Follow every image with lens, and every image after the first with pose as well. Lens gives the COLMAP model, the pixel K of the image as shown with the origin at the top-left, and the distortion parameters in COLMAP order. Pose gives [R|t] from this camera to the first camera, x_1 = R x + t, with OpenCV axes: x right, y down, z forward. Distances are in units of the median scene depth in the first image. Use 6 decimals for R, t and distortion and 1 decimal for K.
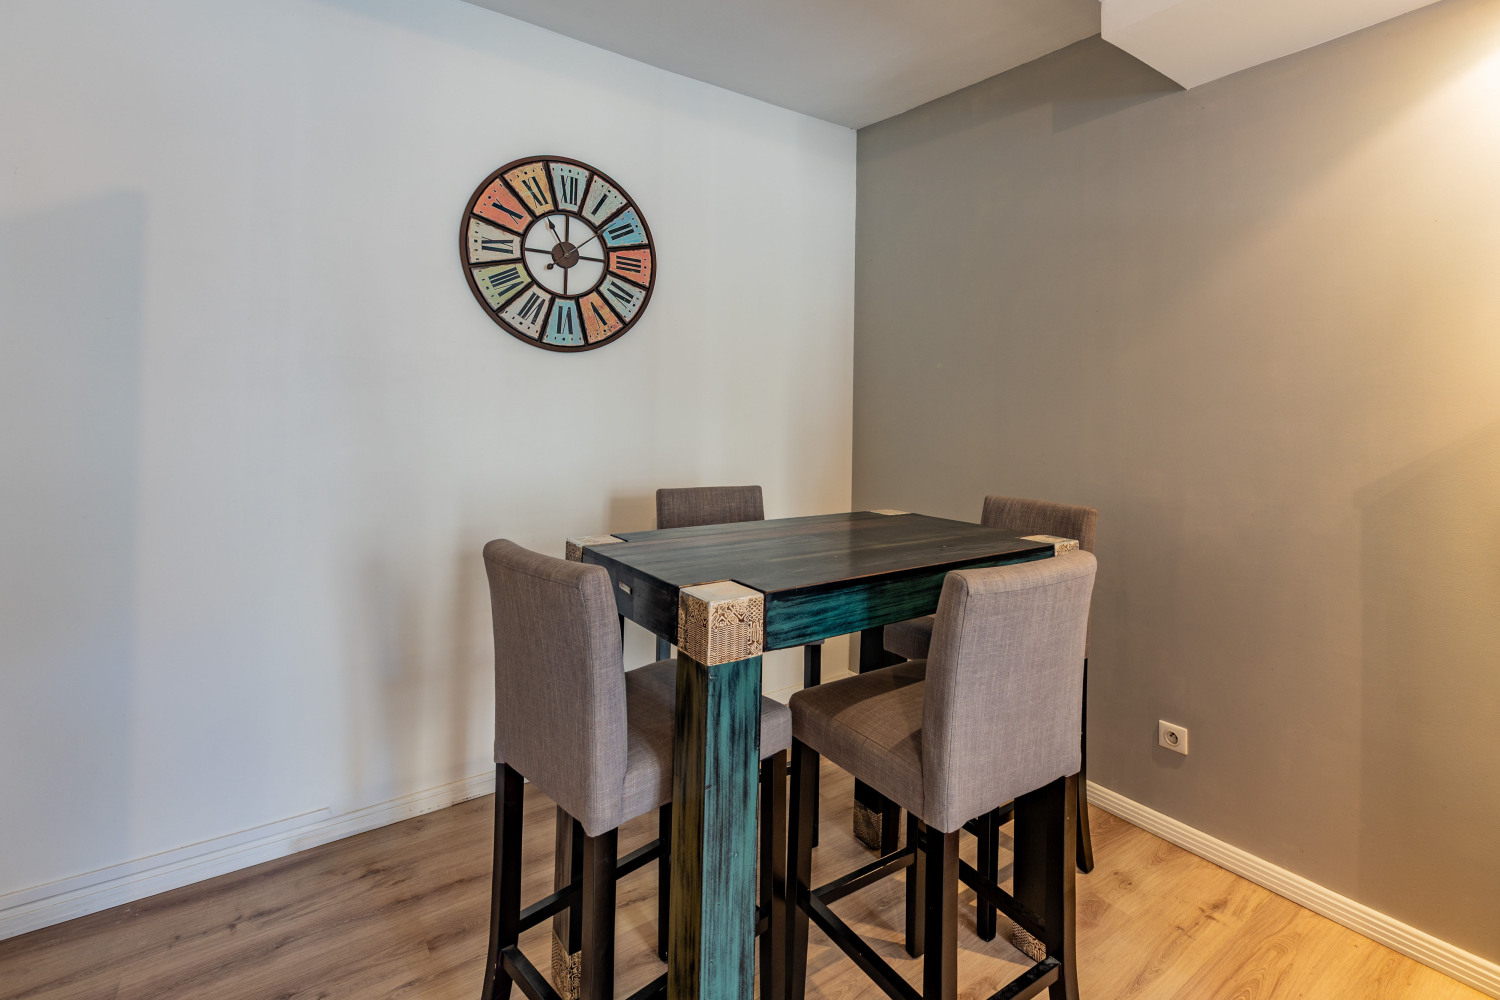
lens RADIAL K [[685.8, 0, 790.3], [0, 685.8, 409.4], [0, 0, 1]] dist [0.003002, -0.002658]
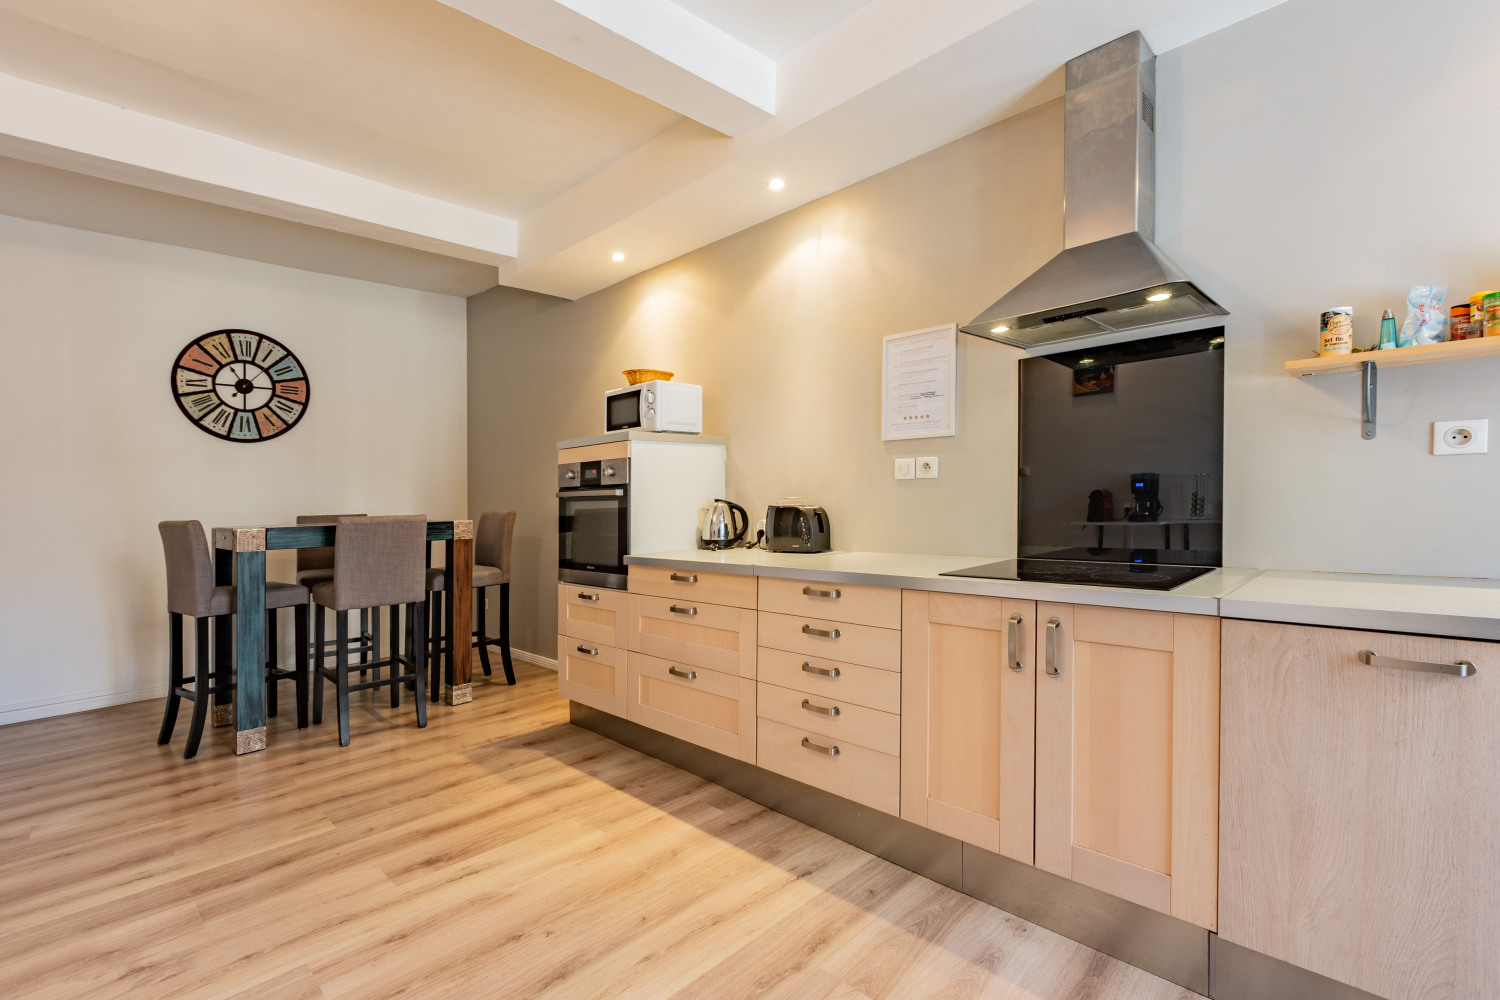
lens RADIAL K [[685.8, 0, 746.2], [0, 685.8, 501.4], [0, 0, 1]] dist [0.003002, -0.002658]
pose [[0.989287, -0.039946, 0.140409, 0.672259], [0.039153, 0.999198, 0.008411, 0.099523], [-0.140632, -0.002824, 0.990058, -0.892773]]
